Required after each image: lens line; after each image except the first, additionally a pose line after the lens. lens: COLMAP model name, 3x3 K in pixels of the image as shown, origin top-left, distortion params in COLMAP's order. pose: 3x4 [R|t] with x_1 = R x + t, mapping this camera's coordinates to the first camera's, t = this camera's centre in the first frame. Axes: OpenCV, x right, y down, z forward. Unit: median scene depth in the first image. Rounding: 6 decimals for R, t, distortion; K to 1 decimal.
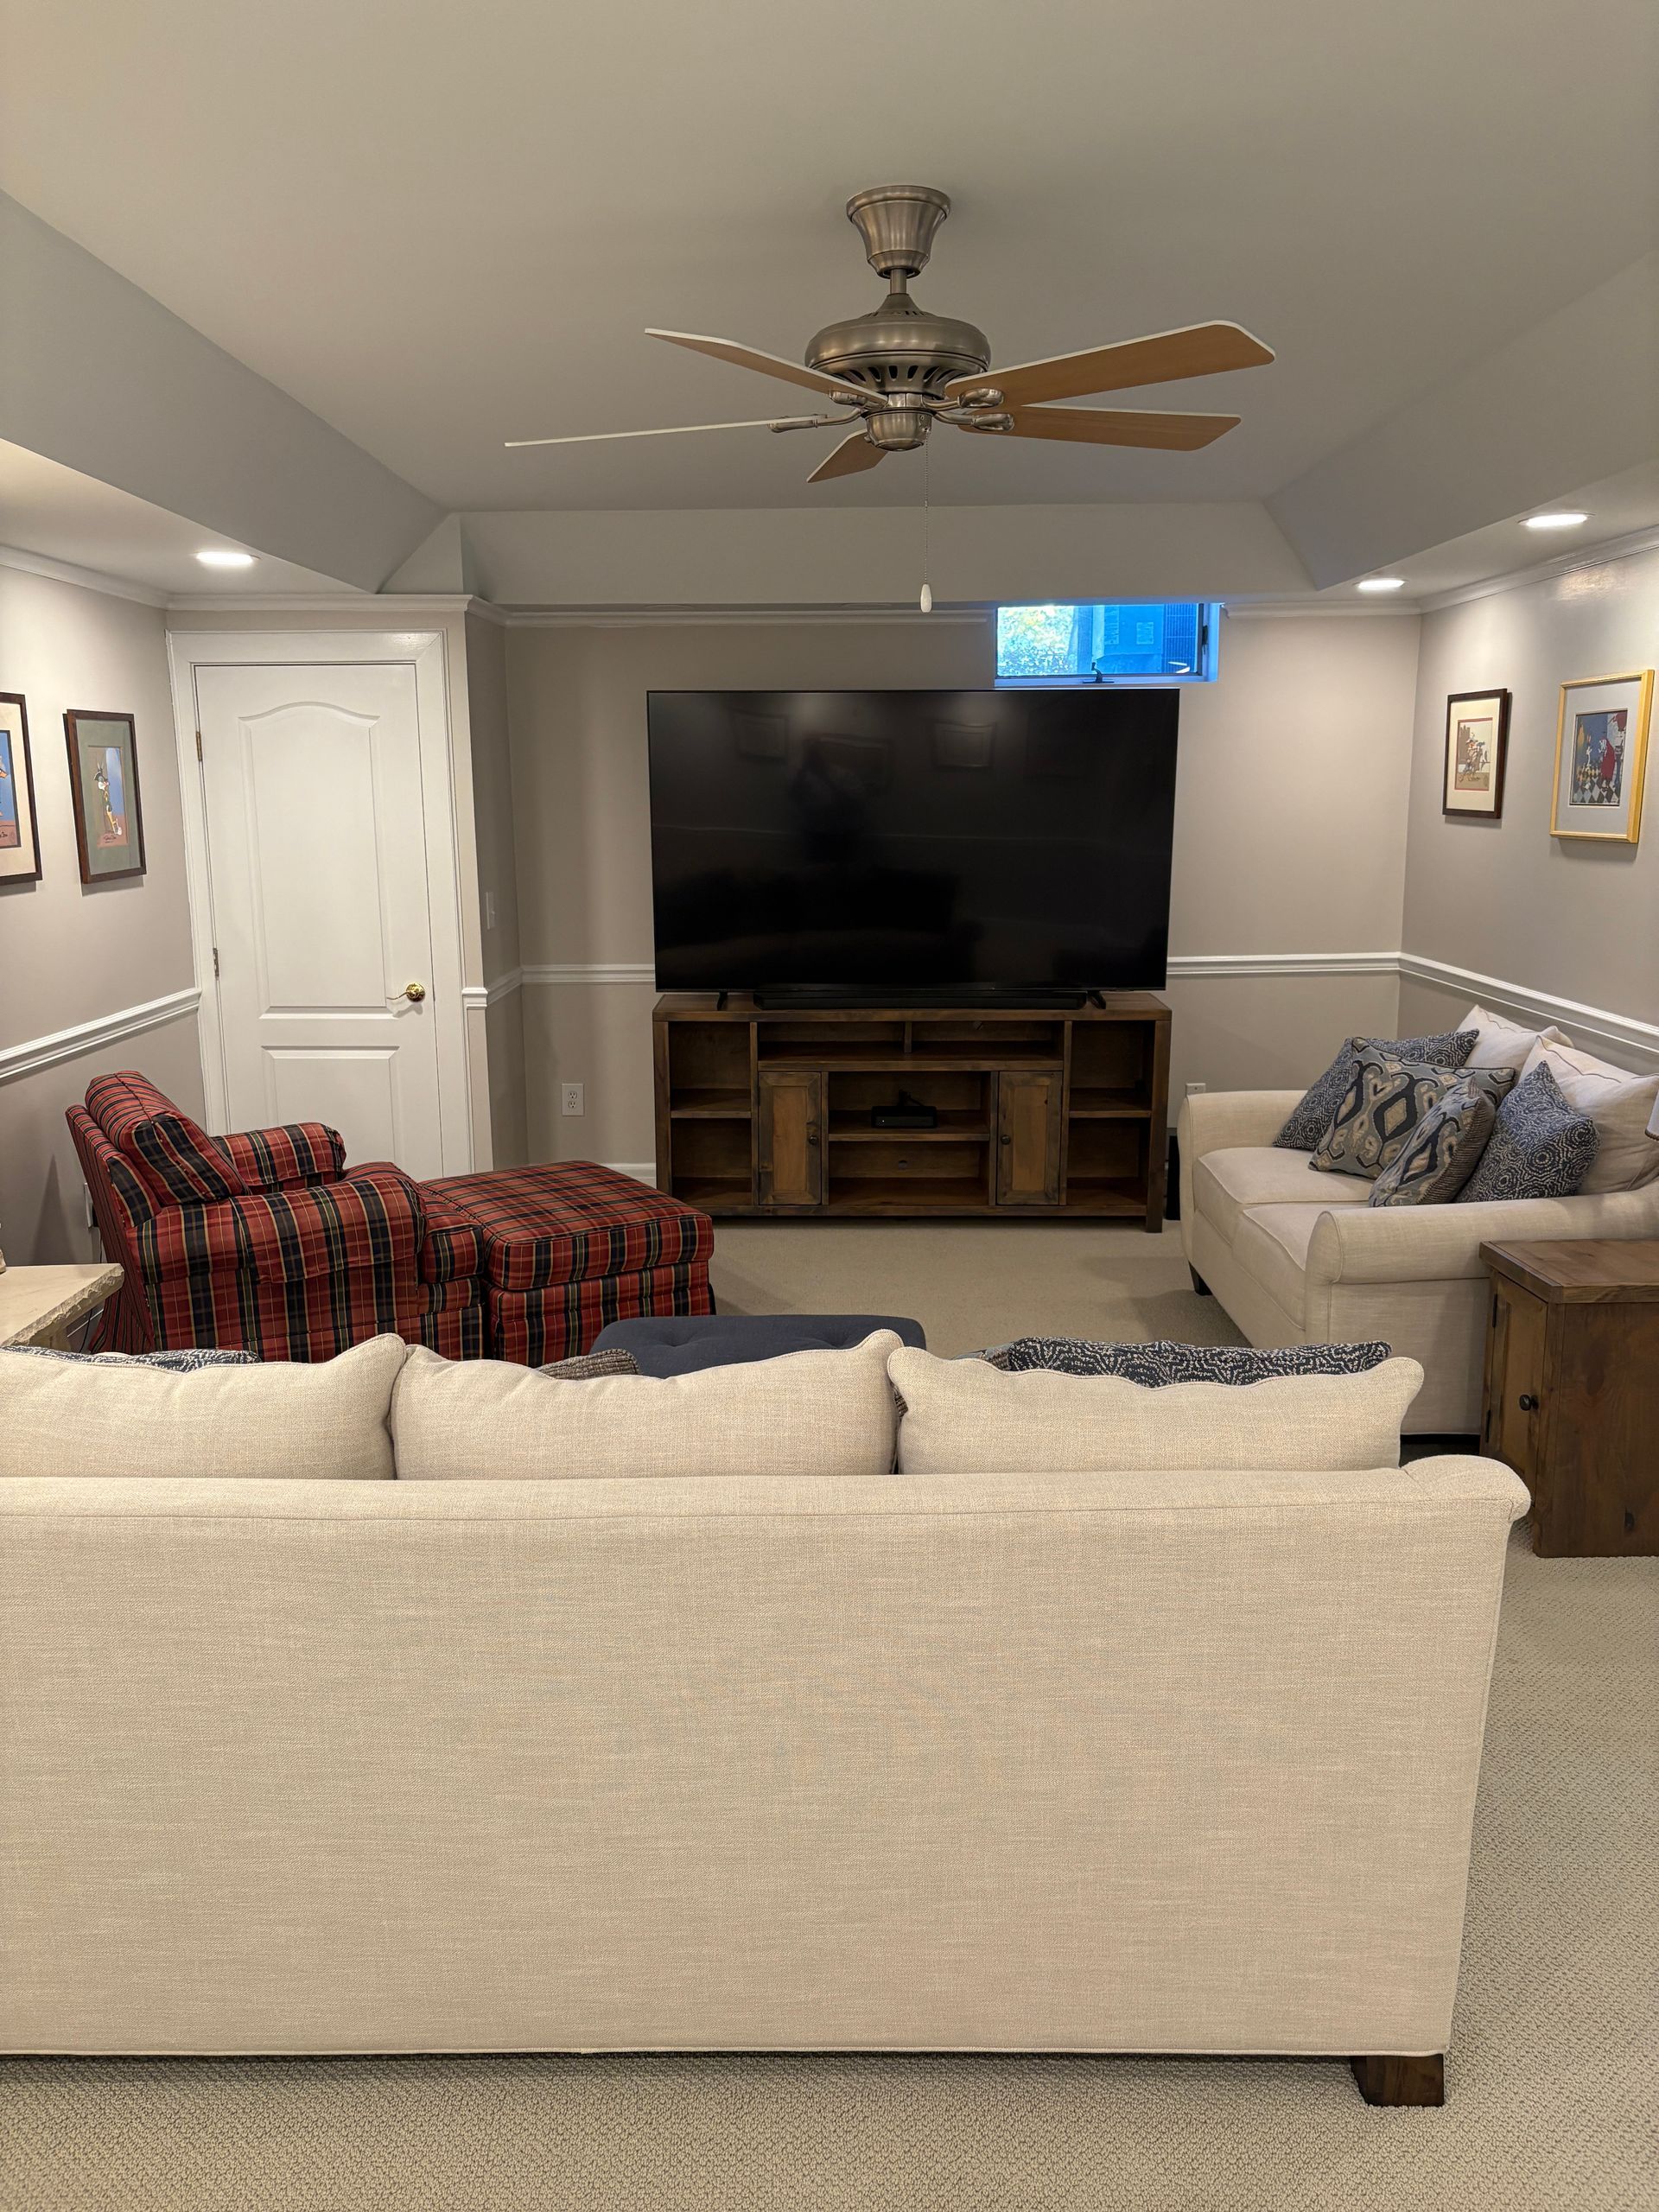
lens RADIAL K [[1684.2, 0, 826.8], [0, 1684.2, 1105.3], [0, 0, 1]] dist [-0.002720, -0.001488]
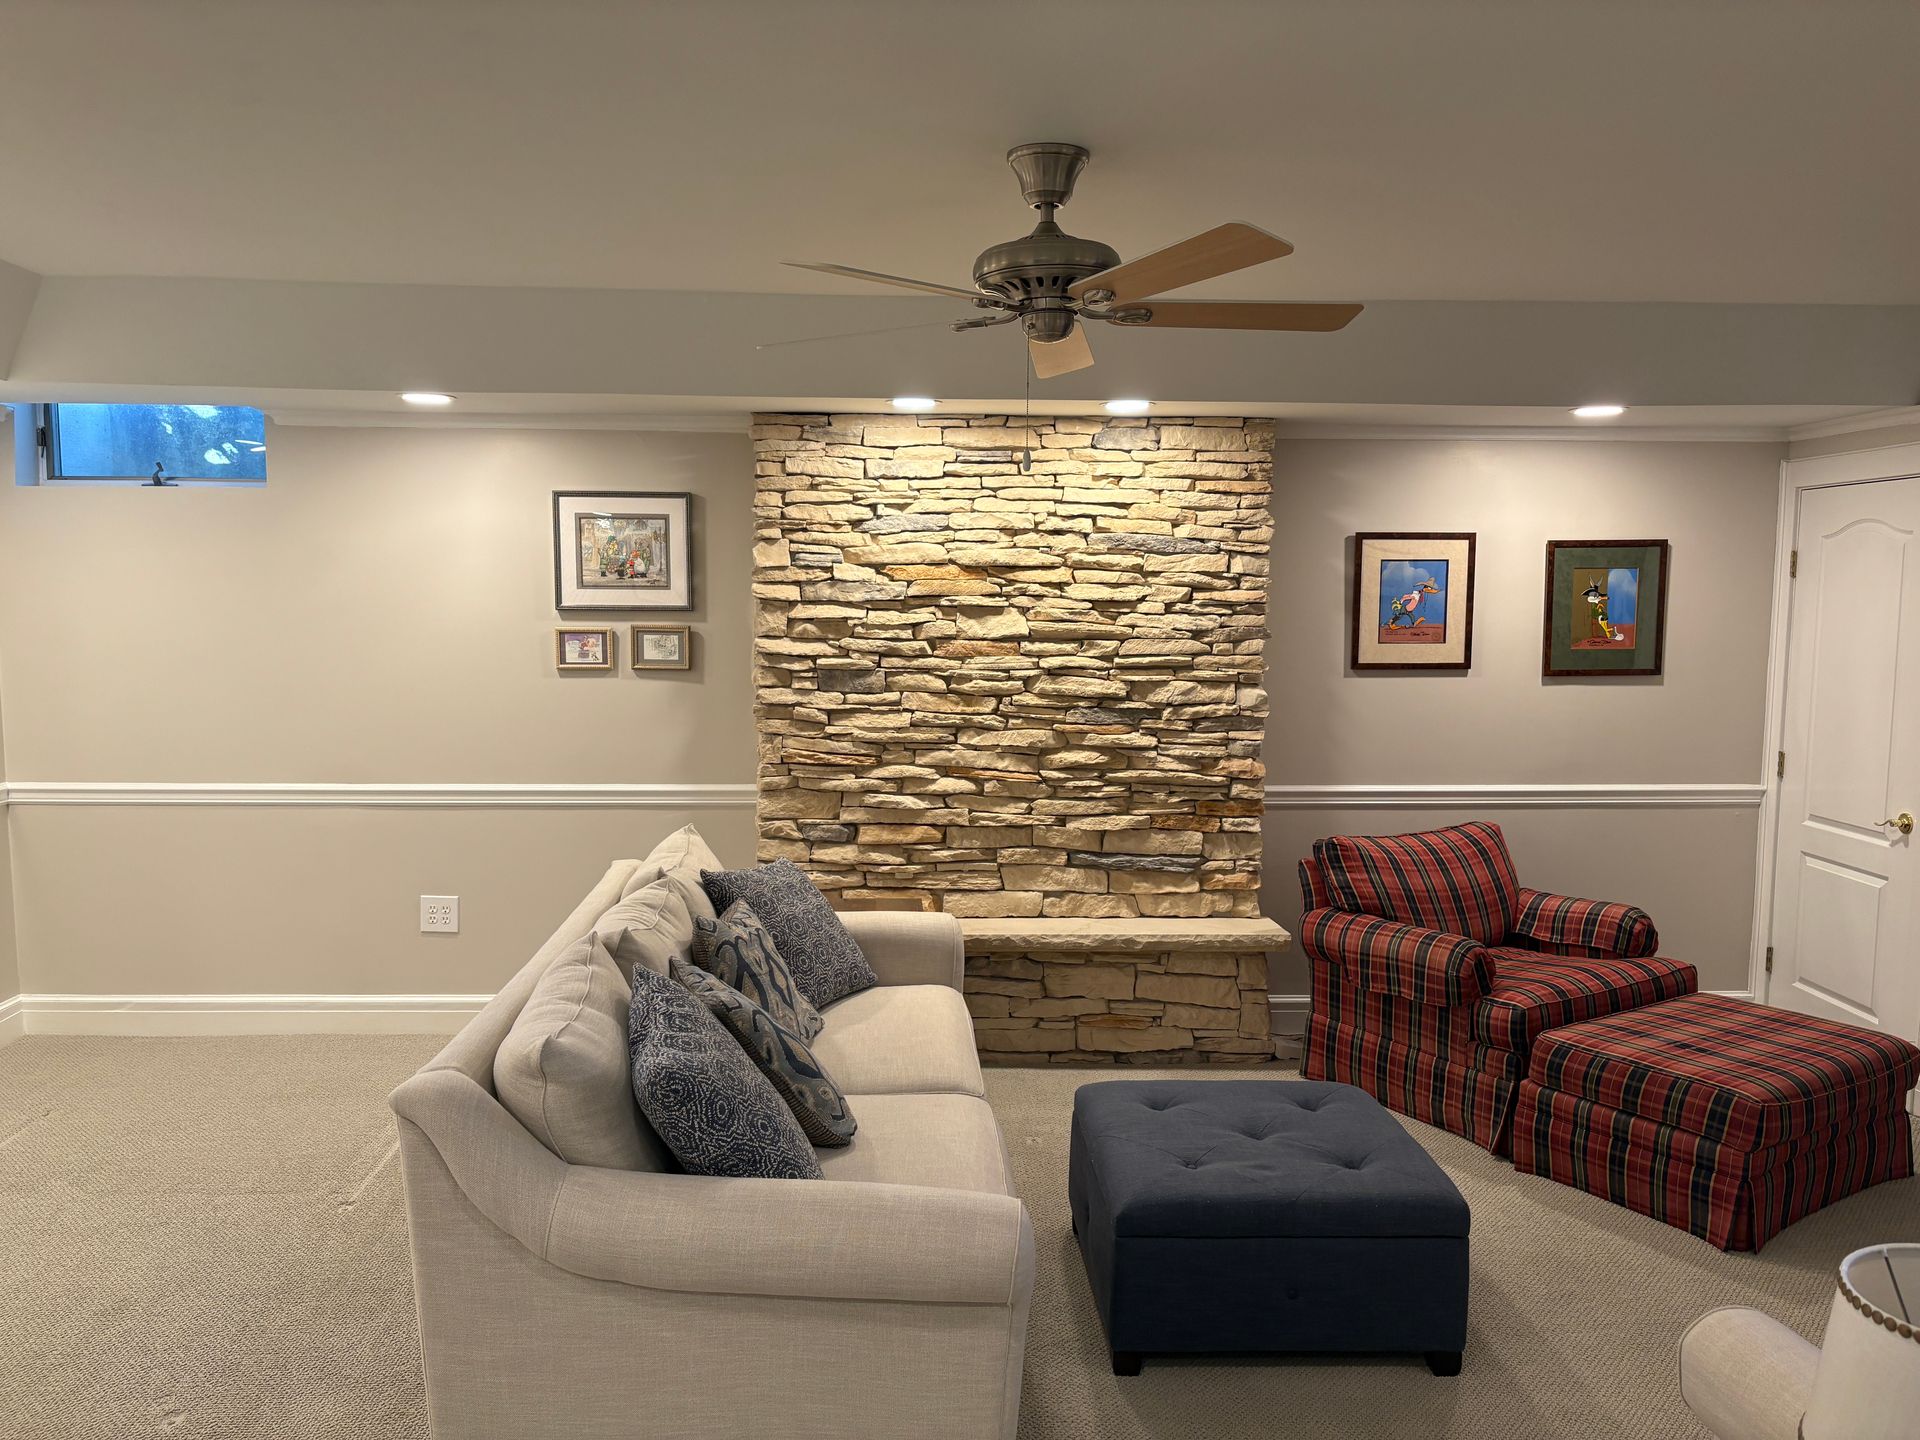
lens RADIAL K [[1461.8, 0, 958.5], [0, 1461.8, 724.0], [0, 0, 1]] dist [-0.002720, -0.001488]
pose [[0.019807, 0.095254, -0.995256, 0.552852], [-0.189078, 0.977845, 0.089825, -0.096795], [0.981762, 0.186402, 0.037379, 0.462852]]
